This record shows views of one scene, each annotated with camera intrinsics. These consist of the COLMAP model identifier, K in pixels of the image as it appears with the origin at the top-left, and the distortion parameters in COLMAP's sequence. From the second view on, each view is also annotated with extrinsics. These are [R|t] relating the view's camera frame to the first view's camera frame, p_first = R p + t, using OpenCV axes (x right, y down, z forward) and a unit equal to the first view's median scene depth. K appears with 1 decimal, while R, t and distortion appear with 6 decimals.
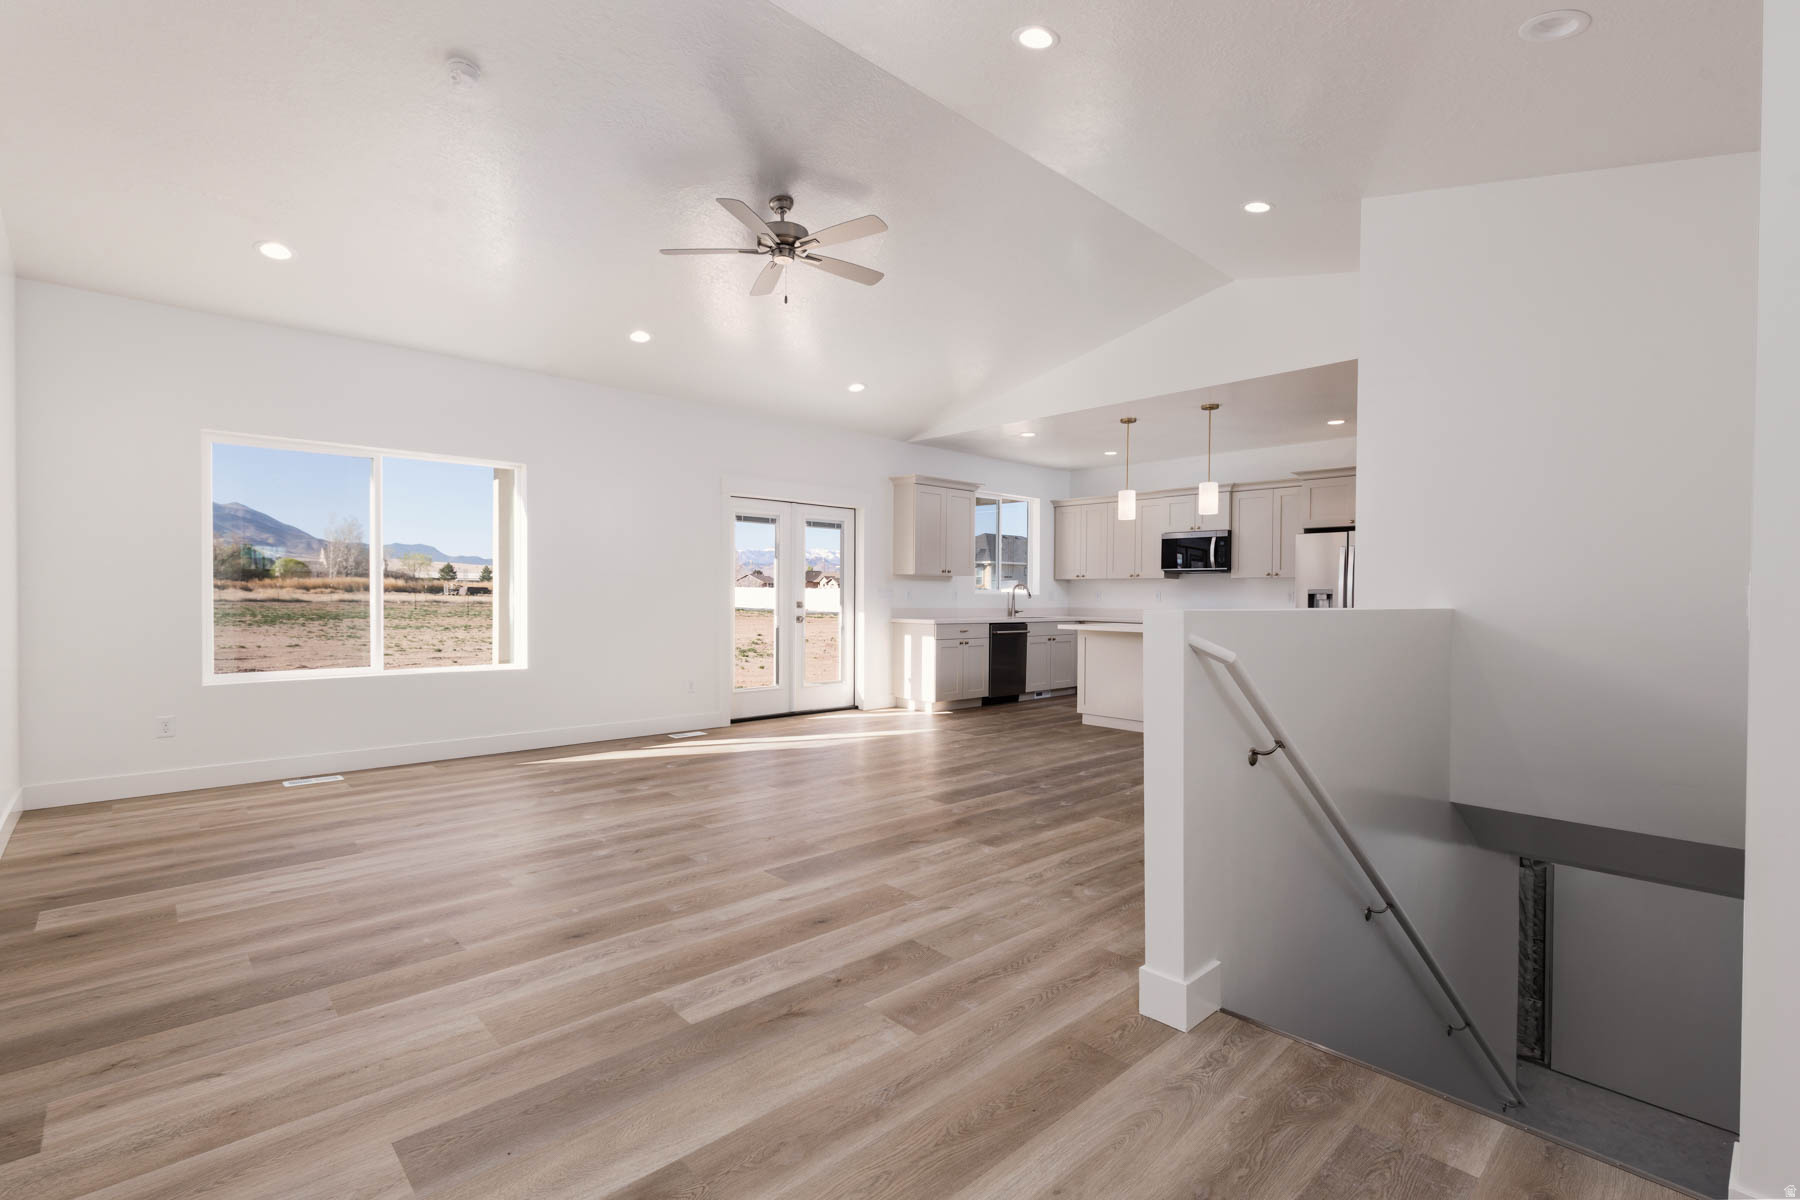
lens RADIAL K [[811.6, 0, 902.9], [0, 811.6, 601.8], [0, 0, 1]] dist [0.005575, 0.000147]
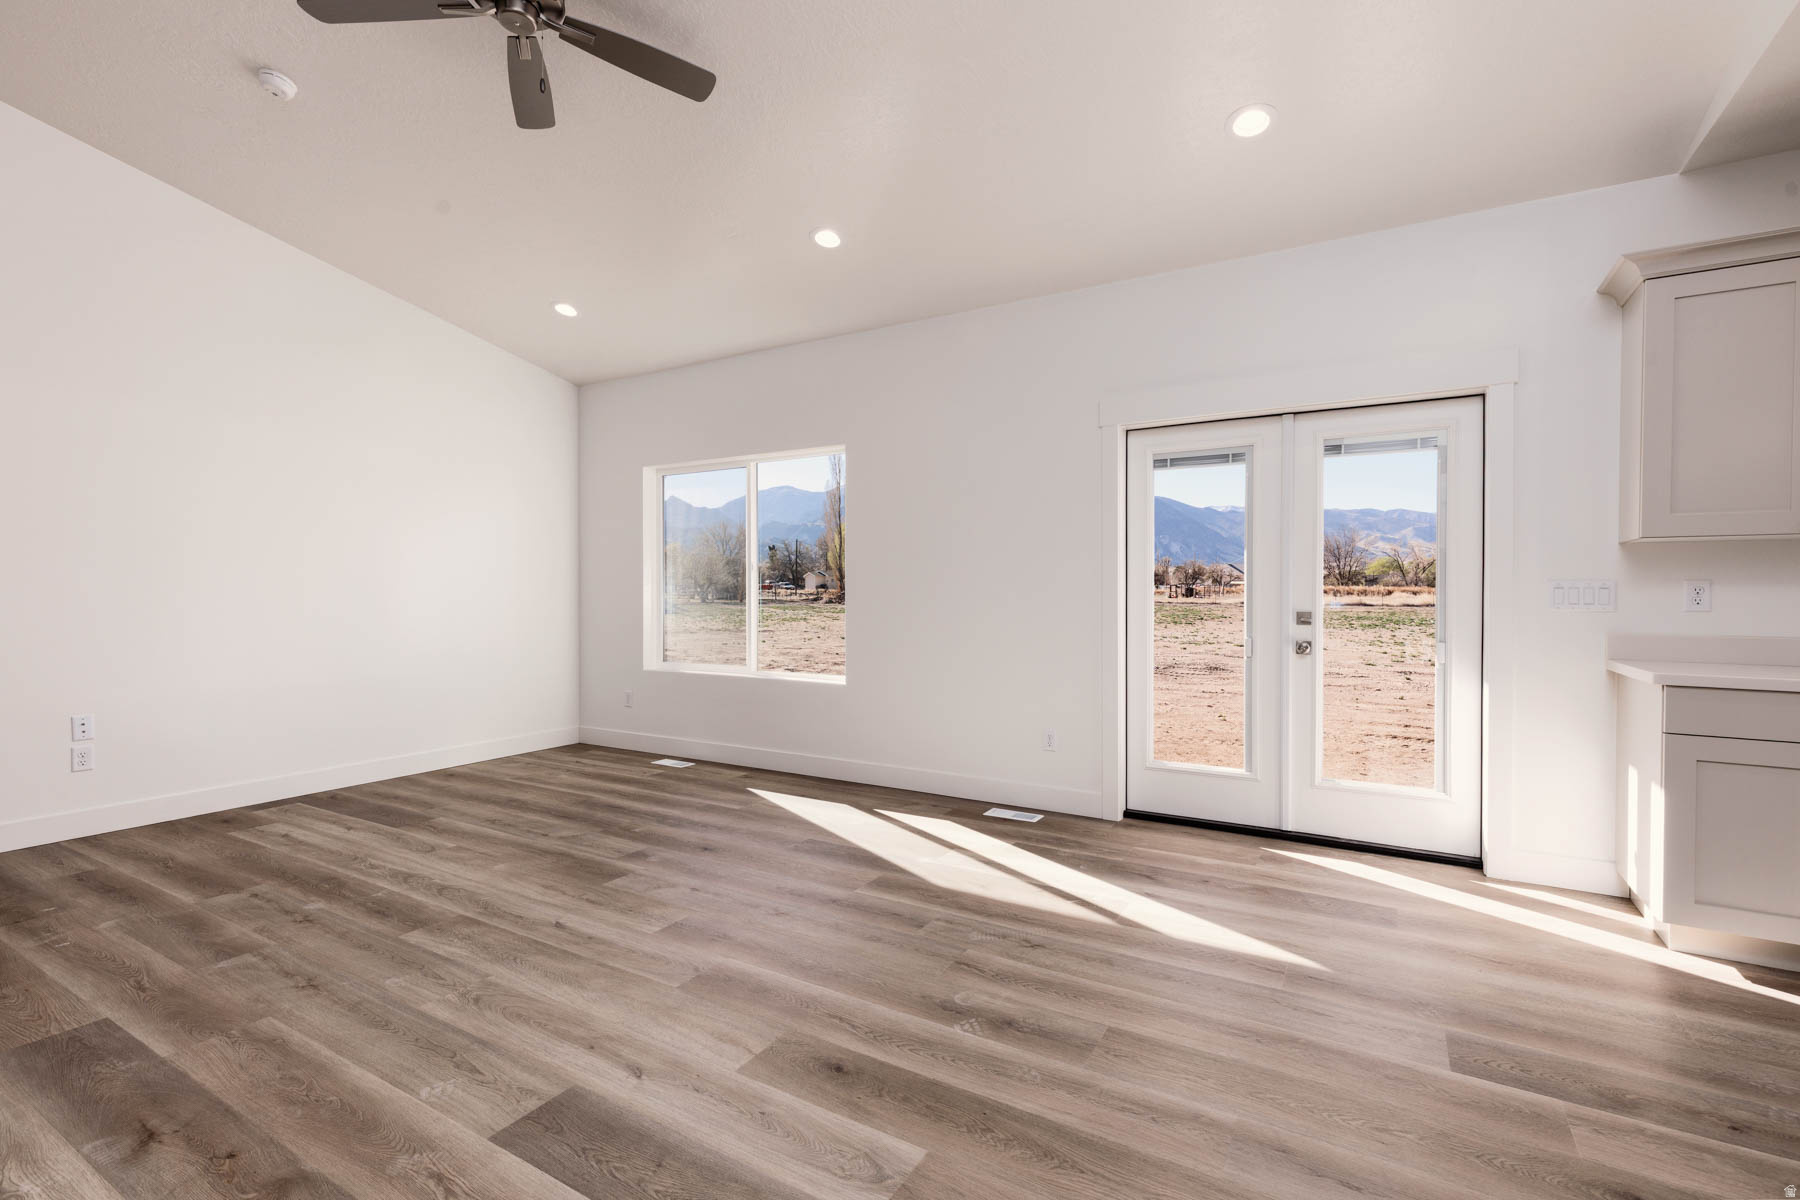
lens RADIAL K [[811.6, 0, 902.9], [0, 811.6, 601.8], [0, 0, 1]] dist [0.005575, 0.000147]
pose [[0.279006, 0.002251, -0.960287, 0.280709], [-0.008470, 0.999964, -0.000117, -0.004172], [0.960252, 0.008166, 0.279015, 0.627864]]
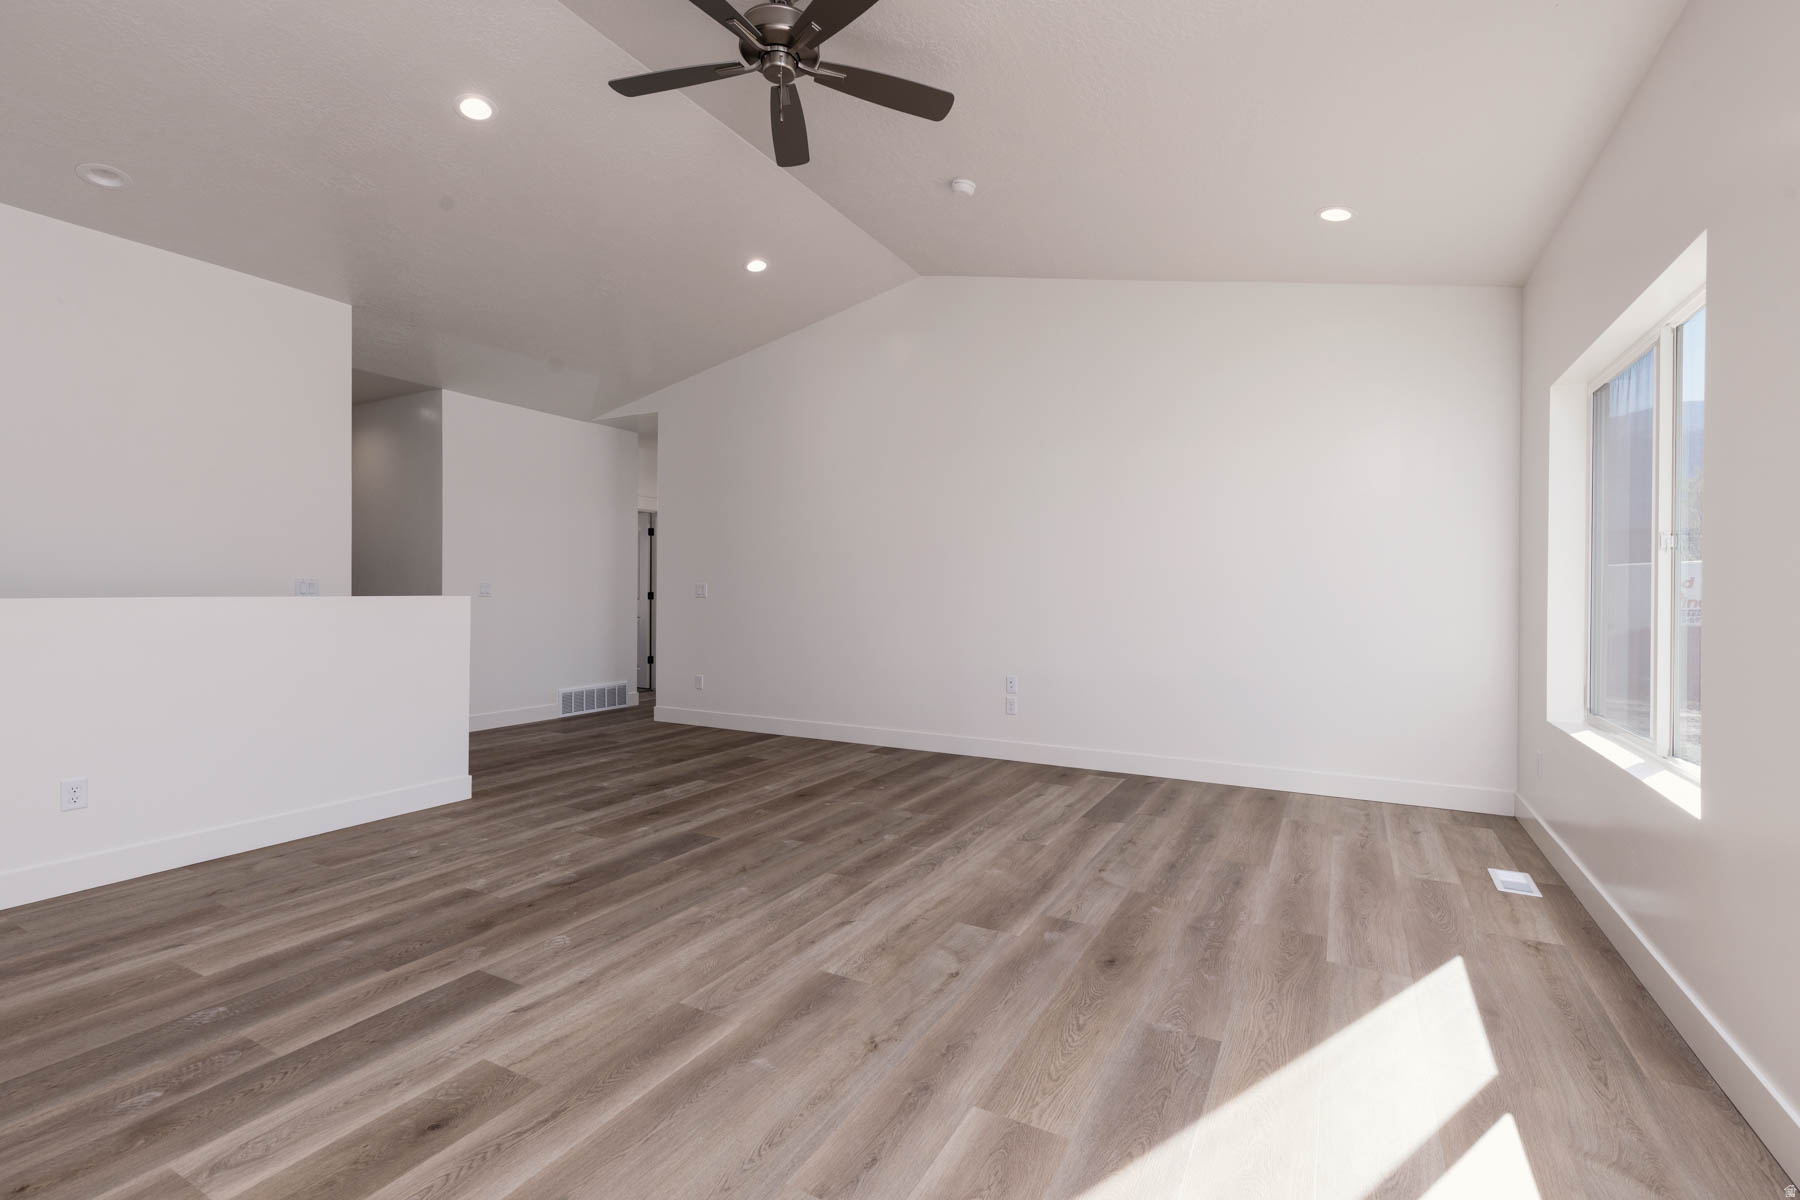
lens RADIAL K [[816.8, 0, 898.6], [0, 816.8, 594.2], [0, 0, 1]] dist [0.007289, -0.000058]
pose [[-0.951901, -0.011103, -0.306203, -0.024579], [-0.016287, 0.999764, 0.014381, -0.010448], [0.305971, 0.018677, -0.951858, 0.937732]]
